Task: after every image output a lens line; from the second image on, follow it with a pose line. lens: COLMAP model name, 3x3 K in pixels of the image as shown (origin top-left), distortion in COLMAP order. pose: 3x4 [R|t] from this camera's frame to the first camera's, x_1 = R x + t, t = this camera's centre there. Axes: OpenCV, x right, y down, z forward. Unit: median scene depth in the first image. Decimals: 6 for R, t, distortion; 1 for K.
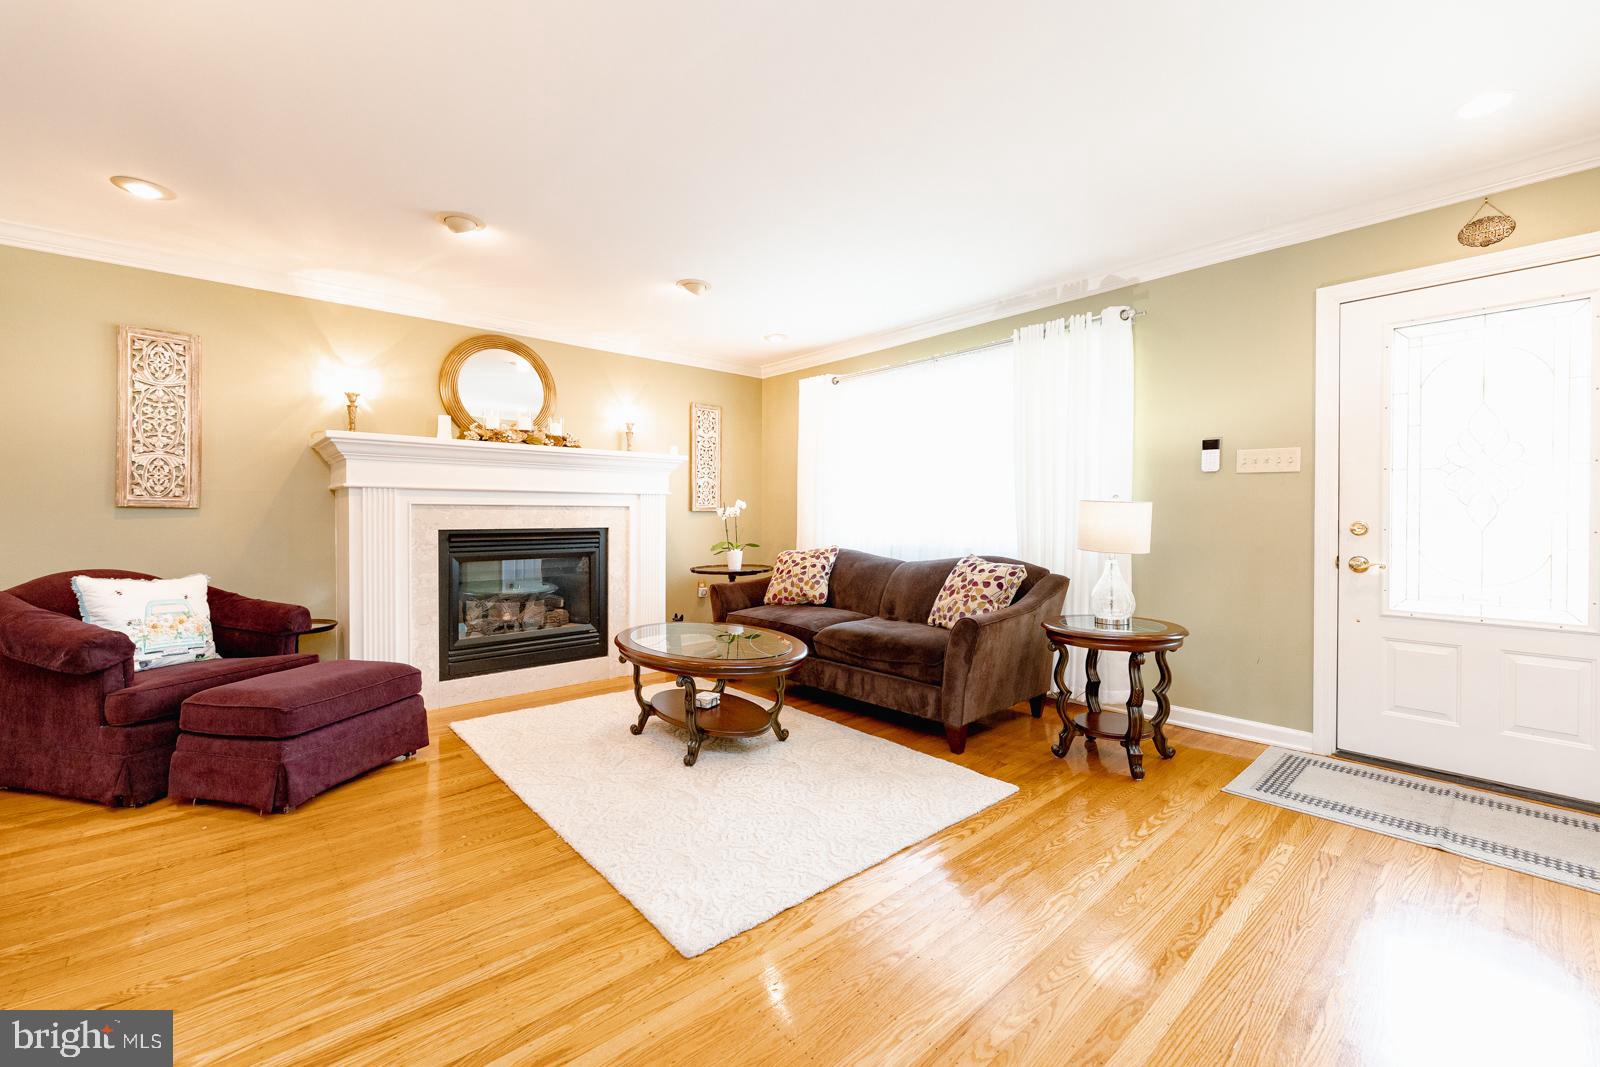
lens RADIAL K [[649.9, 0, 803.3], [0, 649.9, 520.6], [0, 0, 1]] dist [0.004347, 0.000249]
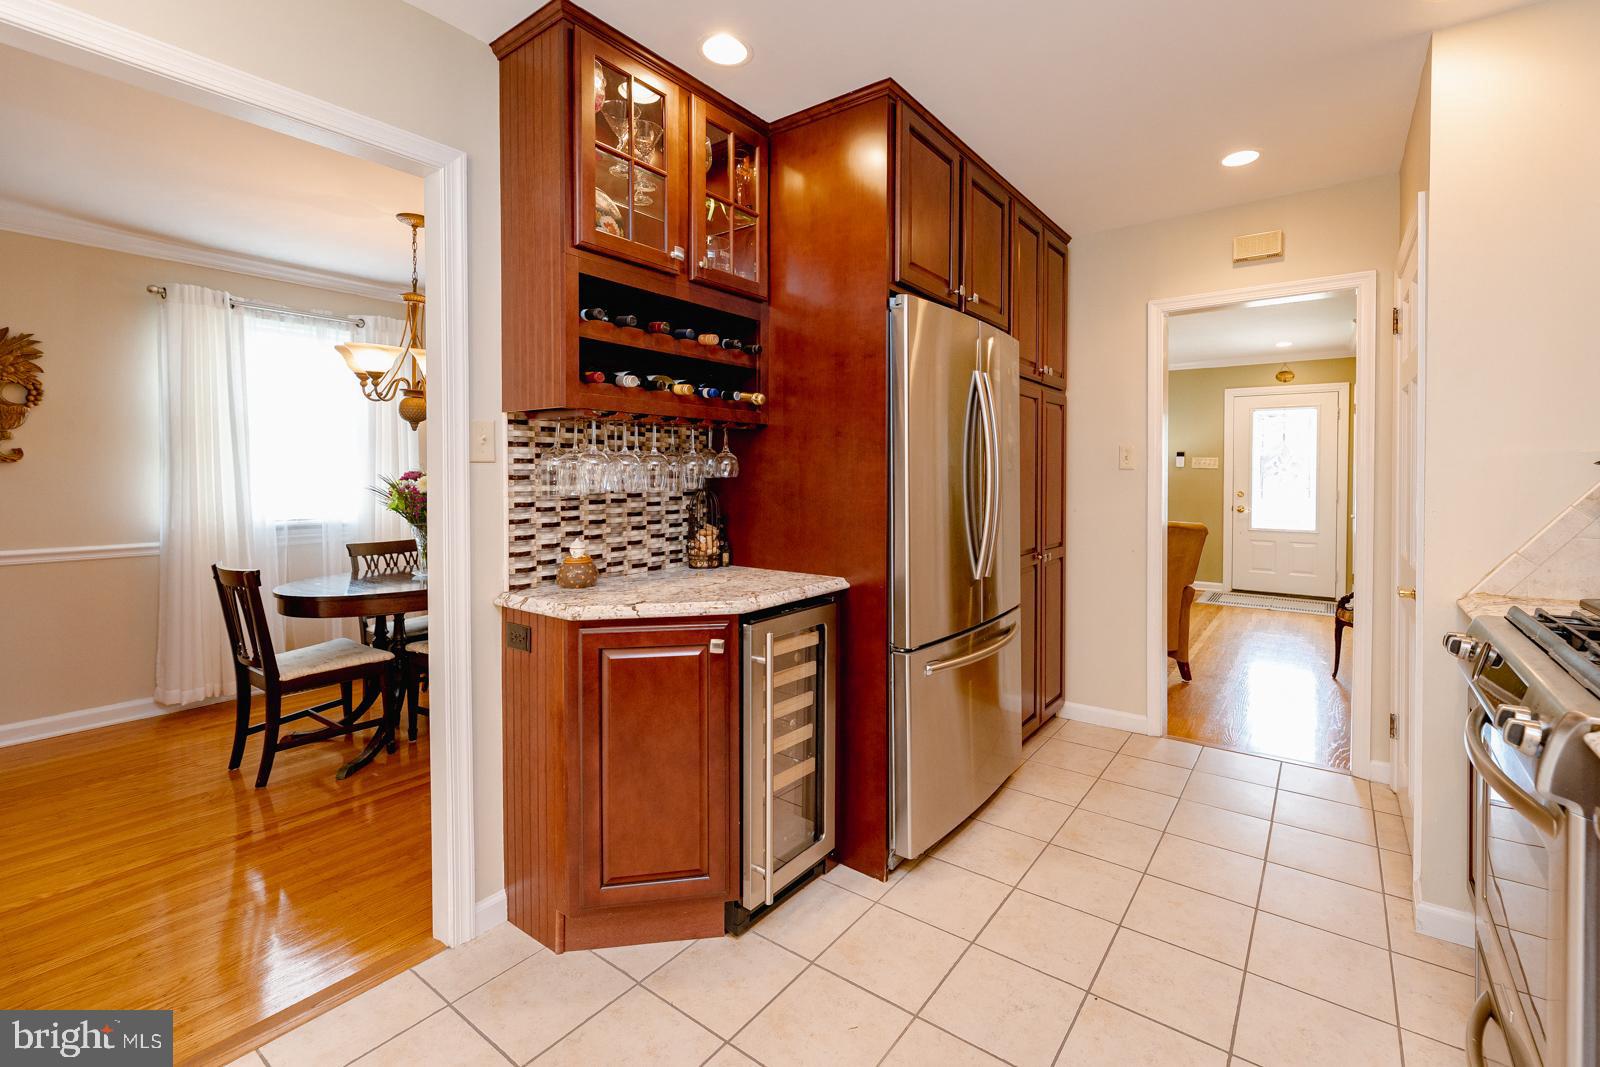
lens RADIAL K [[694.3, 0, 849.5], [0, 694.3, 483.2], [0, 0, 1]] dist [0.001231, 0.000575]
pose [[0.971766, -0.003646, 0.235918, -0.894571], [0.000278, 0.999898, 0.014309, -0.050367], [-0.235947, -0.013839, 0.971667, -0.887122]]
